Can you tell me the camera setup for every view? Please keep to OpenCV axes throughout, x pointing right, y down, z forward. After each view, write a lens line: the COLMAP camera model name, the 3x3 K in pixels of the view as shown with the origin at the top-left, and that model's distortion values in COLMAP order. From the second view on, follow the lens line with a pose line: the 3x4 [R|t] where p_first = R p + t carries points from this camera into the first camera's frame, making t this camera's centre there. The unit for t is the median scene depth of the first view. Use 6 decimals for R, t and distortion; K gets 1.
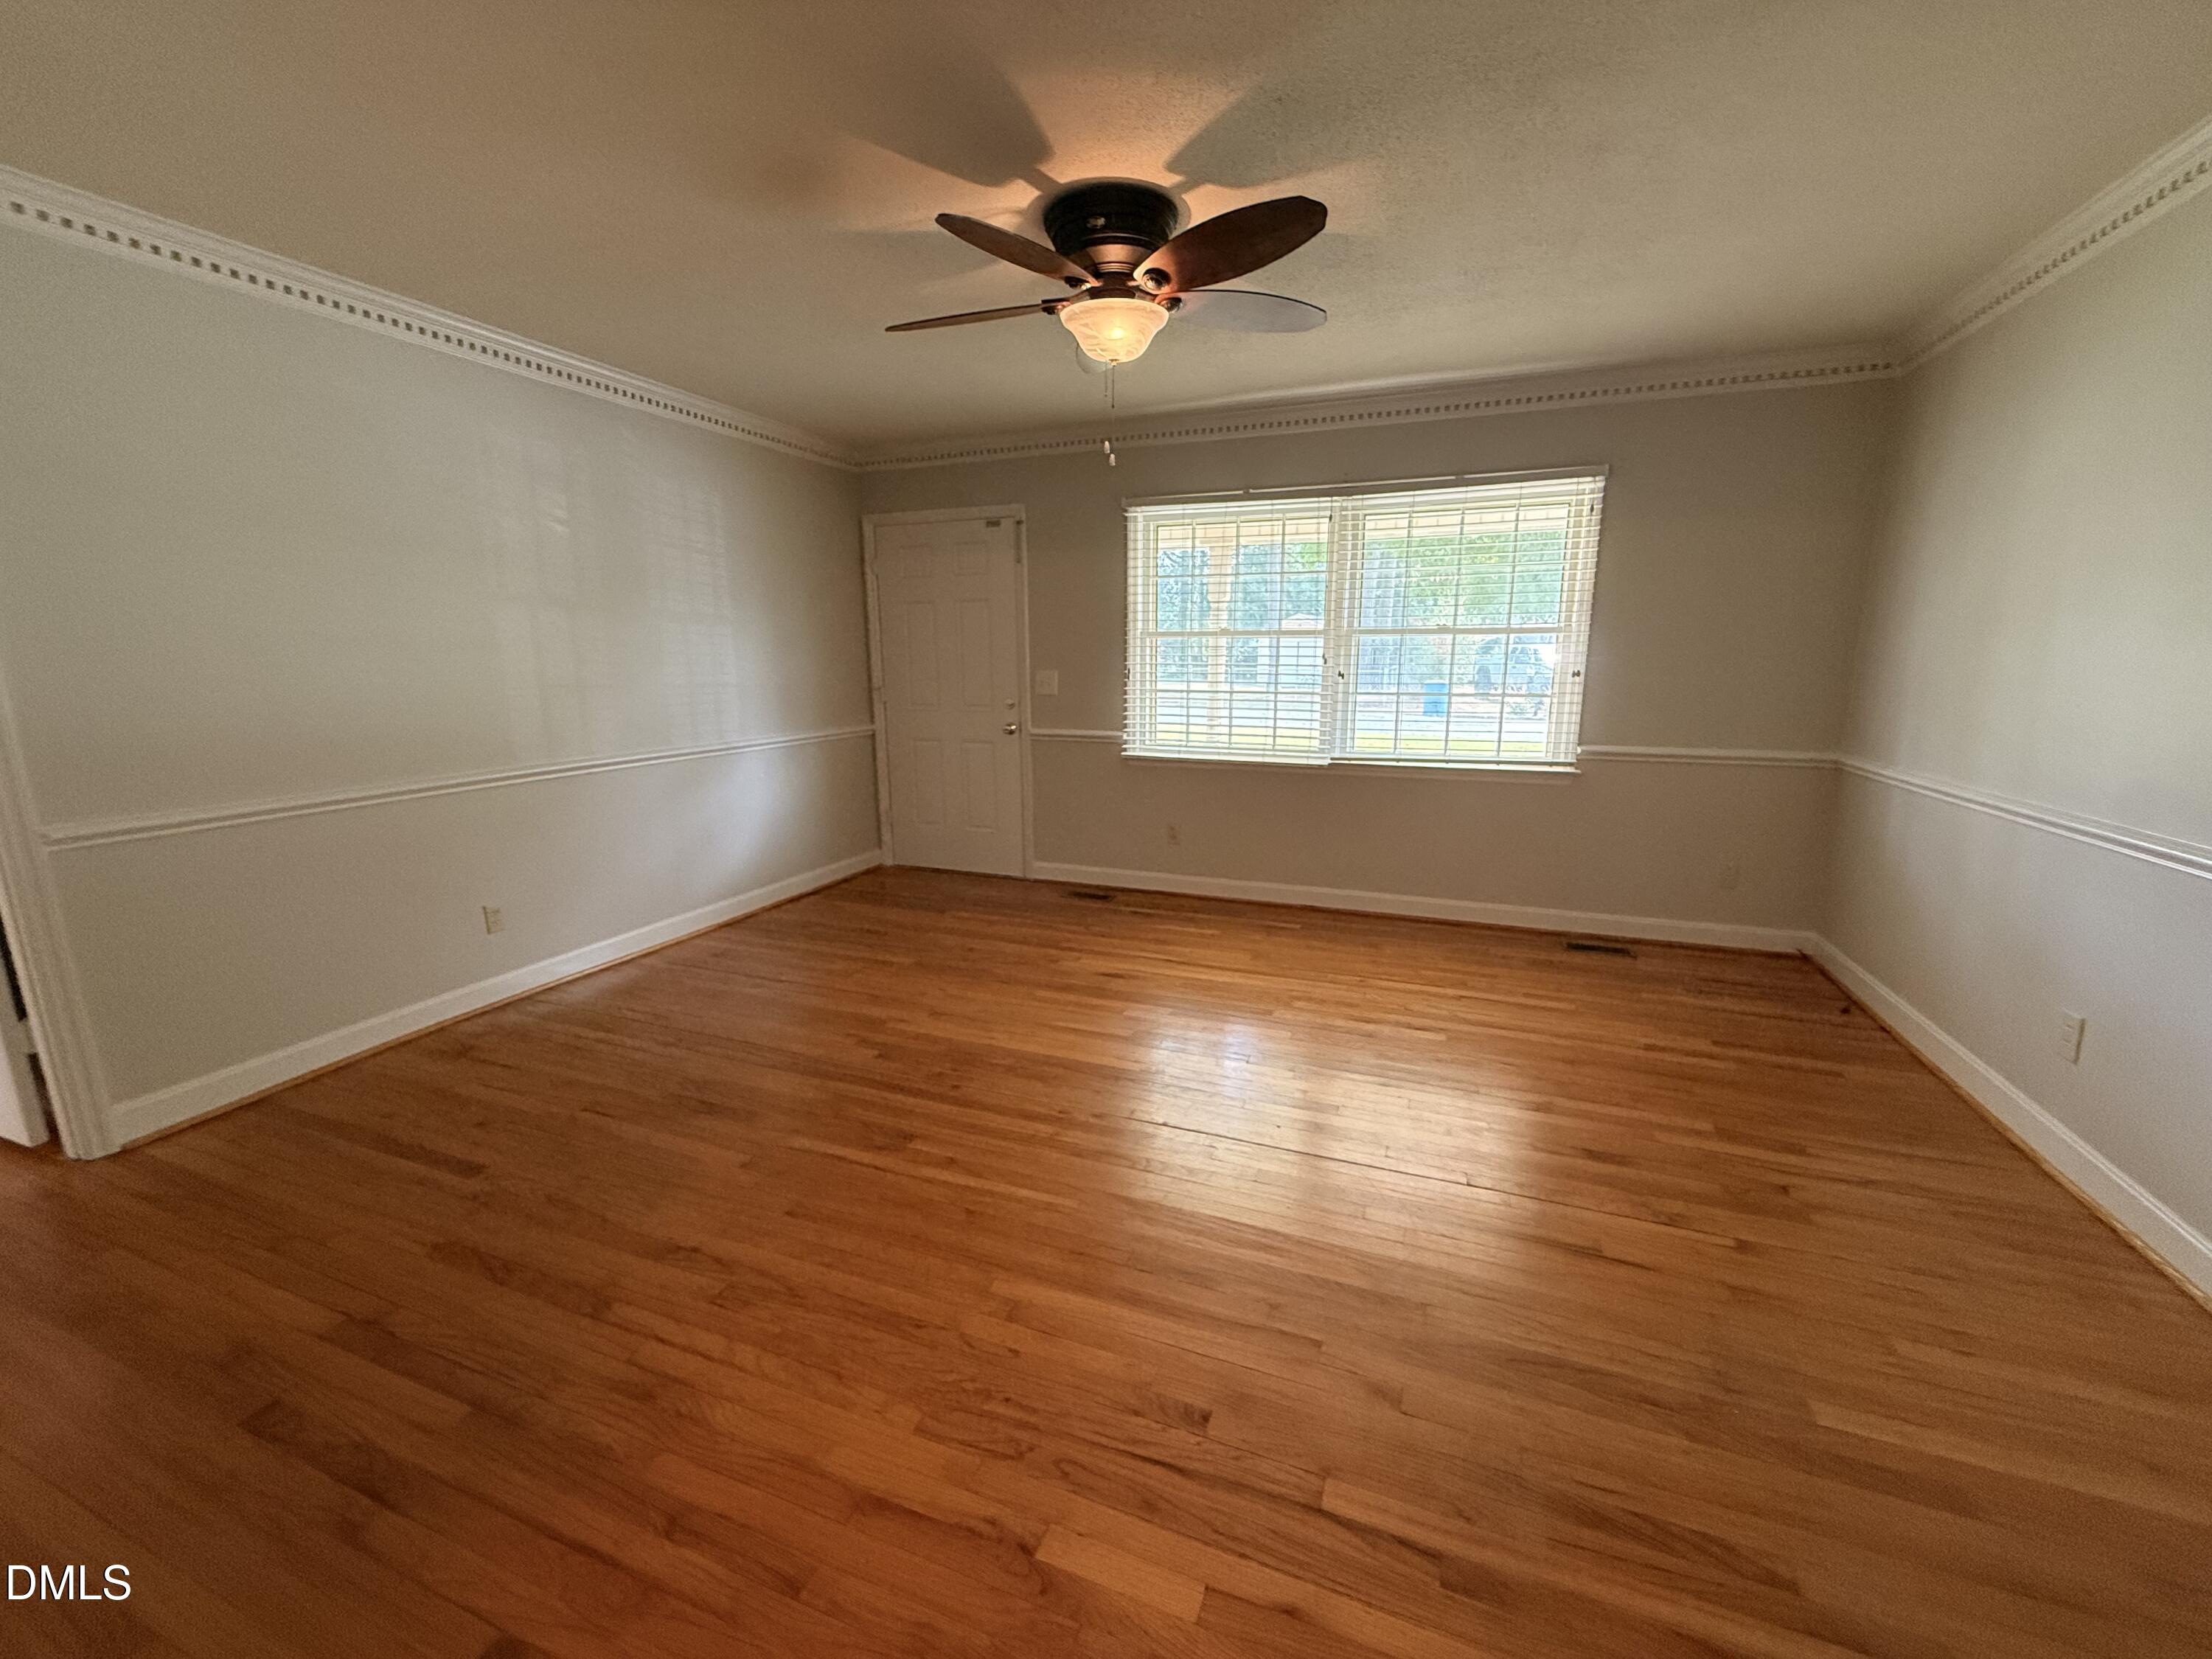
lens RADIAL K [[884.2, 0, 1102.7], [0, 884.2, 829.9], [0, 0, 1]] dist [-0.002174, 0.000034]
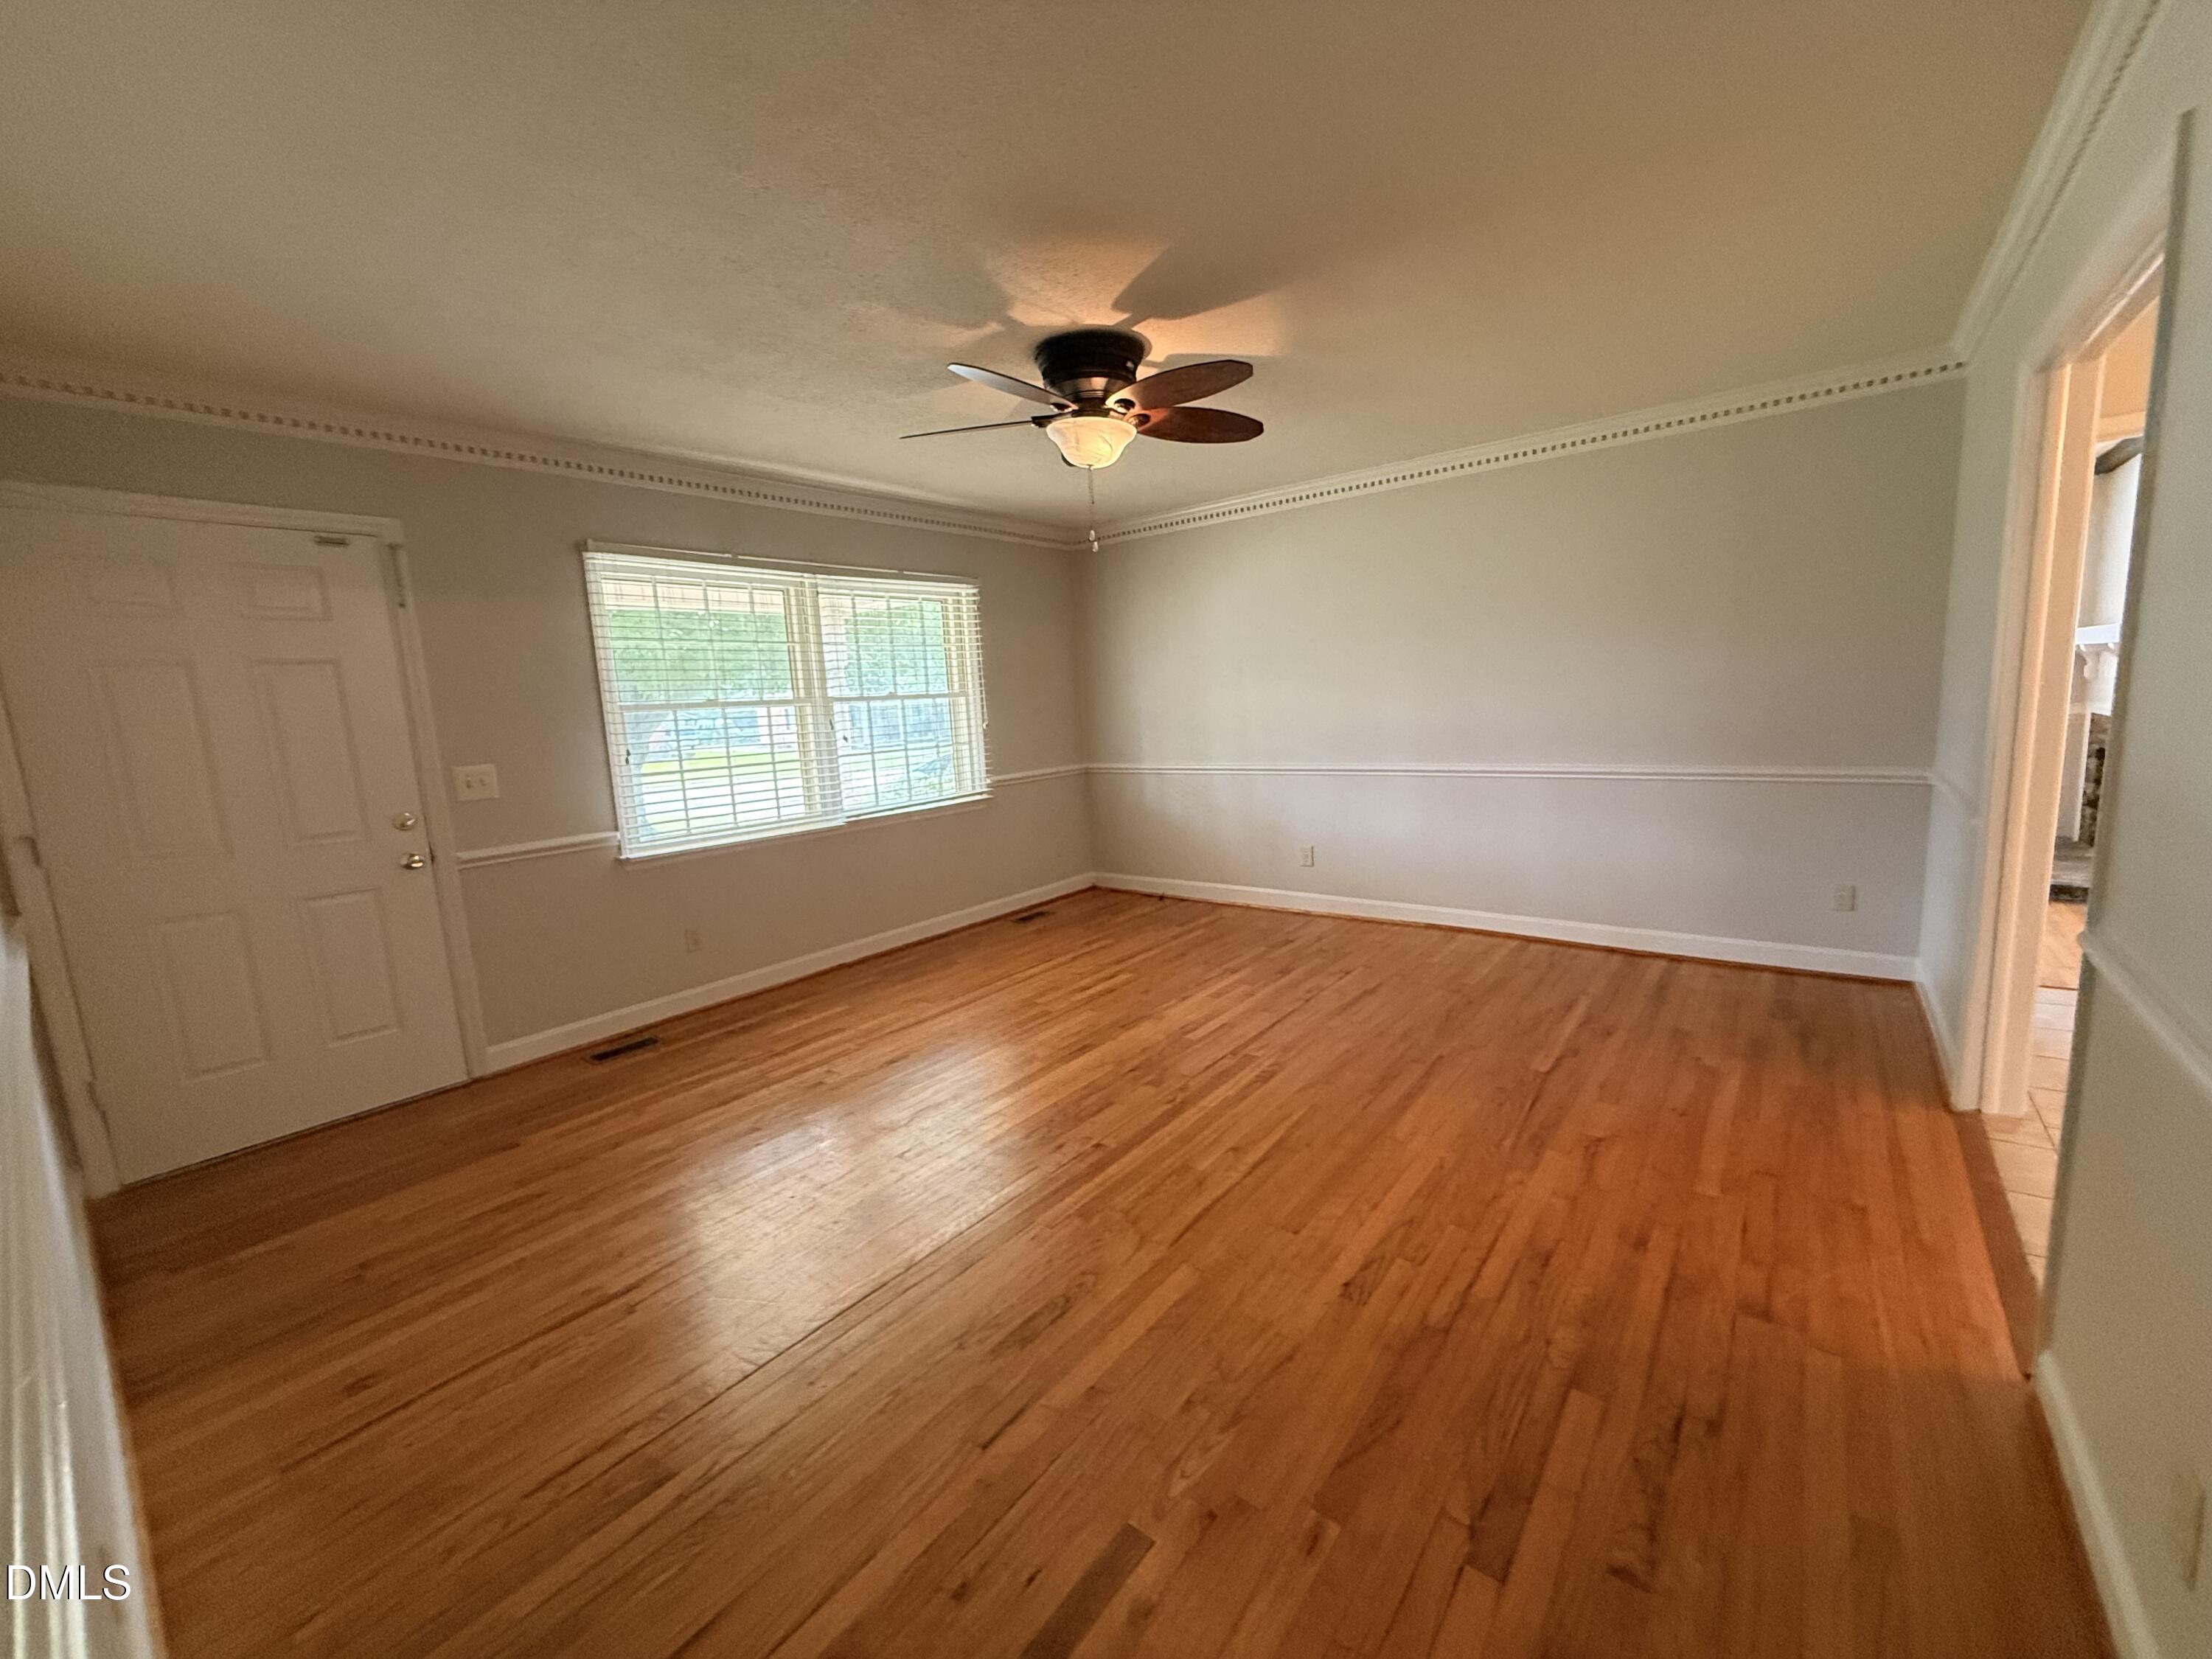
lens RADIAL K [[886.7, 0, 1100.5], [0, 886.7, 829.3], [0, 0, 1]] dist [-0.000072, -0.000046]
pose [[0.293089, -0.152668, 0.943817, -0.671228], [0.239737, 0.967366, 0.082030, -0.083662], [-0.925540, 0.202226, 0.320124, 0.393890]]
